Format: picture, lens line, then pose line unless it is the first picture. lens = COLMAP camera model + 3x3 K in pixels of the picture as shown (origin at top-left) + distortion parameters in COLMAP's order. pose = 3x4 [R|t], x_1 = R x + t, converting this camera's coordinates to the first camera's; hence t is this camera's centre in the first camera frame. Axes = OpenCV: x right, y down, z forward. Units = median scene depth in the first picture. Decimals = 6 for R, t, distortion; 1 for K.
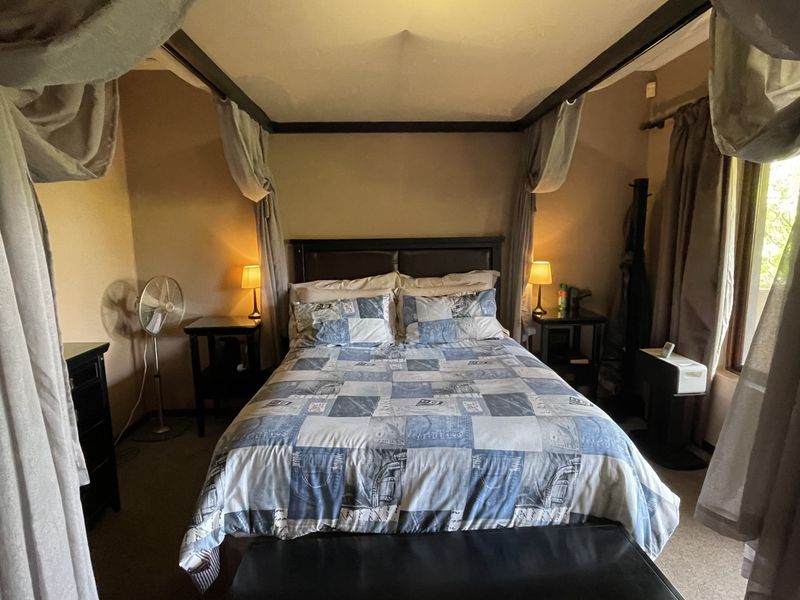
lens RADIAL K [[428.8, 0, 399.2], [0, 428.8, 300.3], [0, 0, 1]] dist [-0.006592, 0.002703]
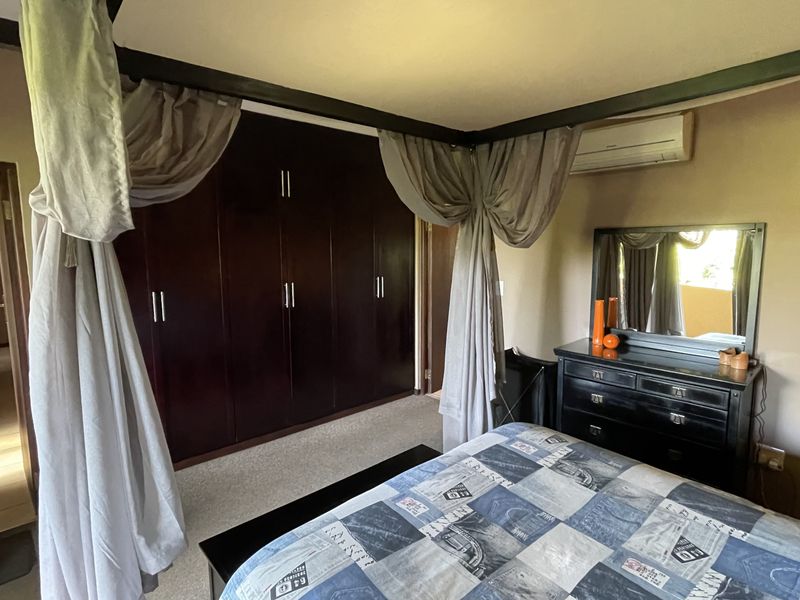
lens RADIAL K [[428.8, 0, 399.6], [0, 428.8, 295.7], [0, 0, 1]] dist [-0.006592, 0.002703]
pose [[-0.779271, 0.092596, -0.619808, 0.591657], [-0.074555, 0.968302, 0.238395, -0.303385], [0.622236, 0.231984, -0.747667, 1.343777]]
